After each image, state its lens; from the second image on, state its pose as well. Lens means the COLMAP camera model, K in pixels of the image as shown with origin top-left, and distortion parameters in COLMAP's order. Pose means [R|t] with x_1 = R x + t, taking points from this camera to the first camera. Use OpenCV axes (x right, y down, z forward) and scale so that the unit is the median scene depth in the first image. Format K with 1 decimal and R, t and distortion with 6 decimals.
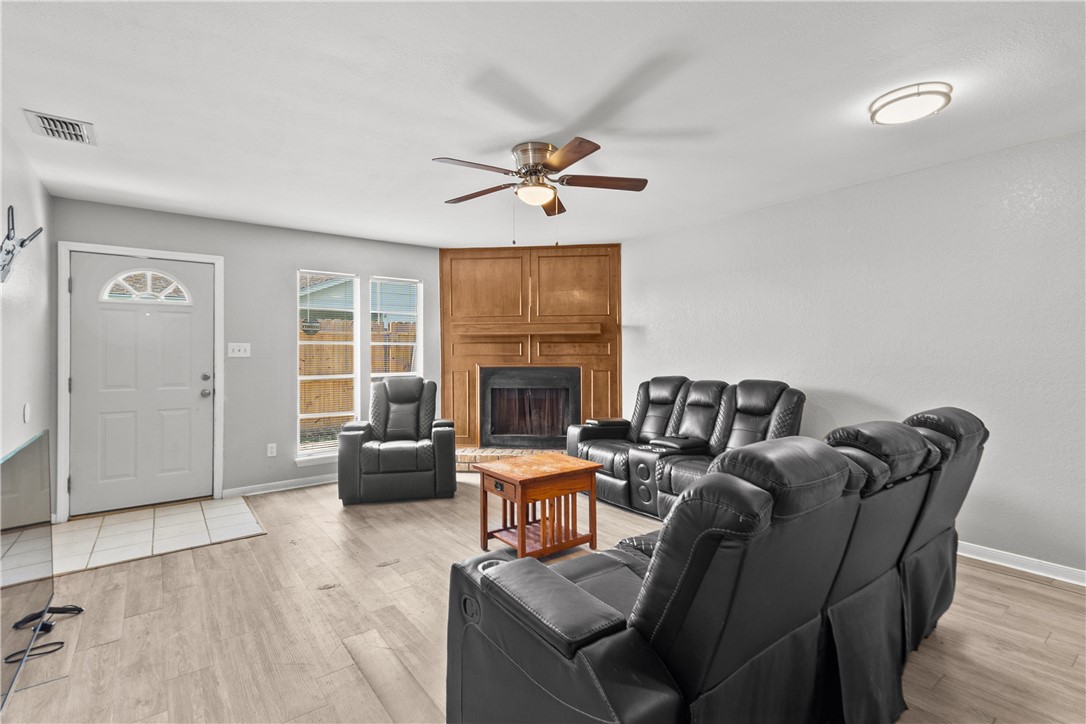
lens RADIAL K [[501.0, 0, 542.2], [0, 501.0, 360.0], [0, 0, 1]] dist [0.008649, -0.000866]
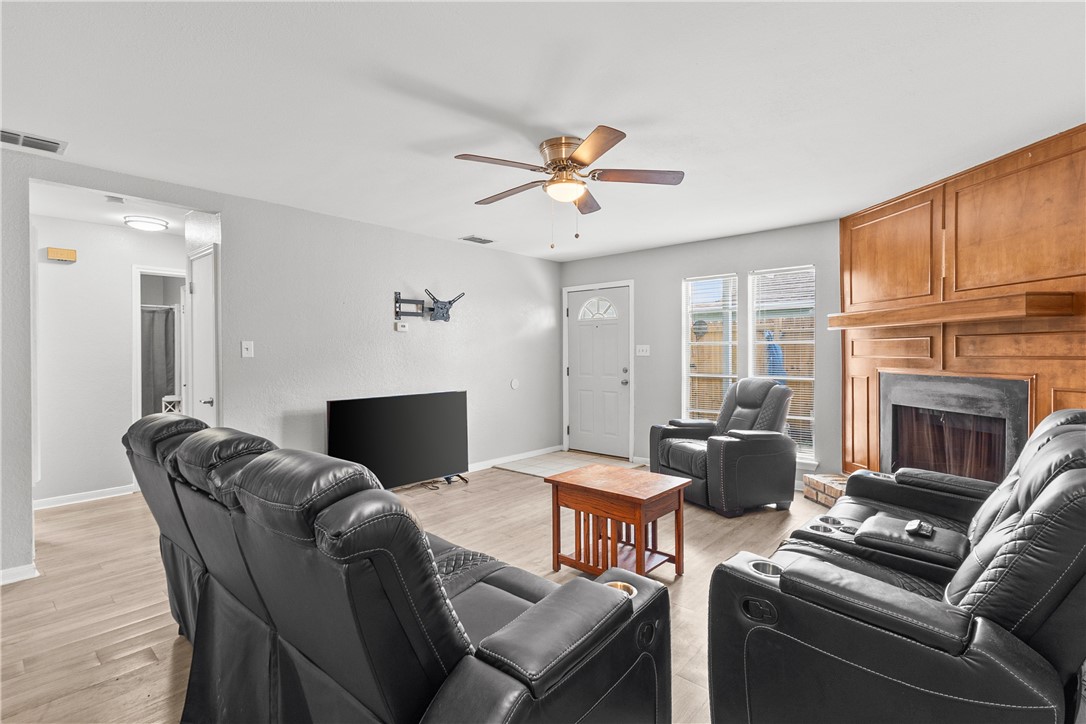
lens RADIAL K [[506.4, 0, 518.9], [0, 506.4, 348.8], [0, 0, 1]] dist [0.000500, -0.000424]
pose [[0.162957, -0.002080, -0.986631, 0.559900], [-0.005149, 0.999982, -0.002958, -0.016534], [0.986620, 0.005563, 0.162943, 0.431476]]
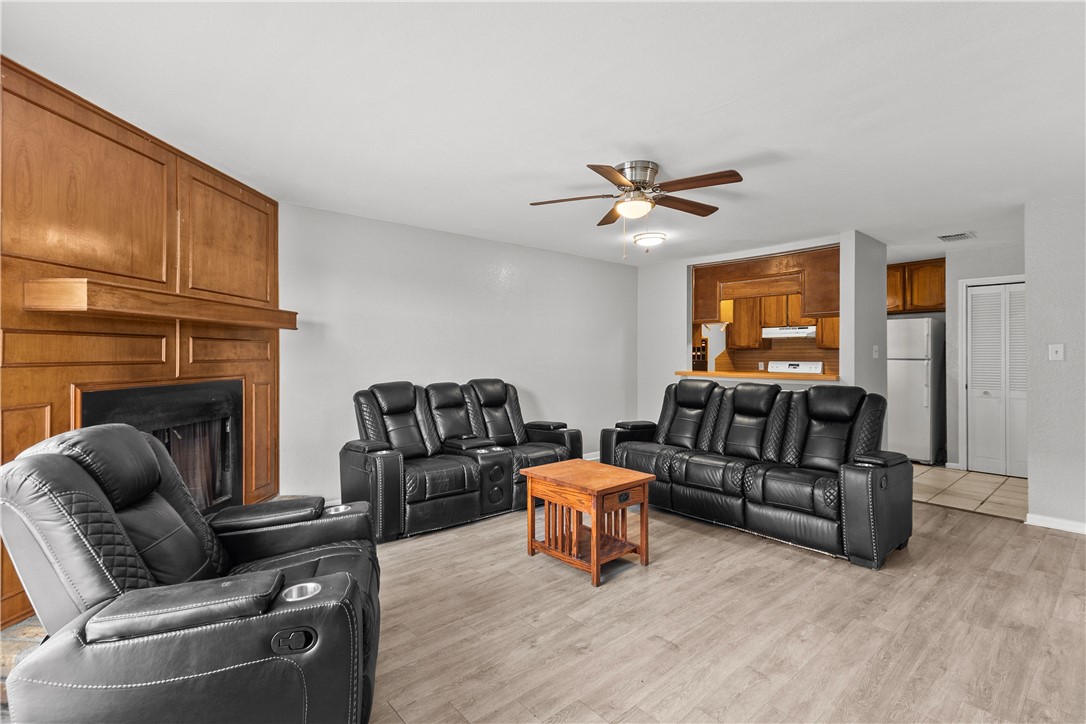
lens RADIAL K [[501.0, 0, 542.2], [0, 501.0, 360.0], [0, 0, 1]] dist [0.008649, -0.000866]
pose [[-0.080420, -0.008708, 0.996723, -0.634542], [0.003305, 0.999954, 0.009003, -0.016455], [-0.996756, 0.004018, -0.080388, 0.746604]]
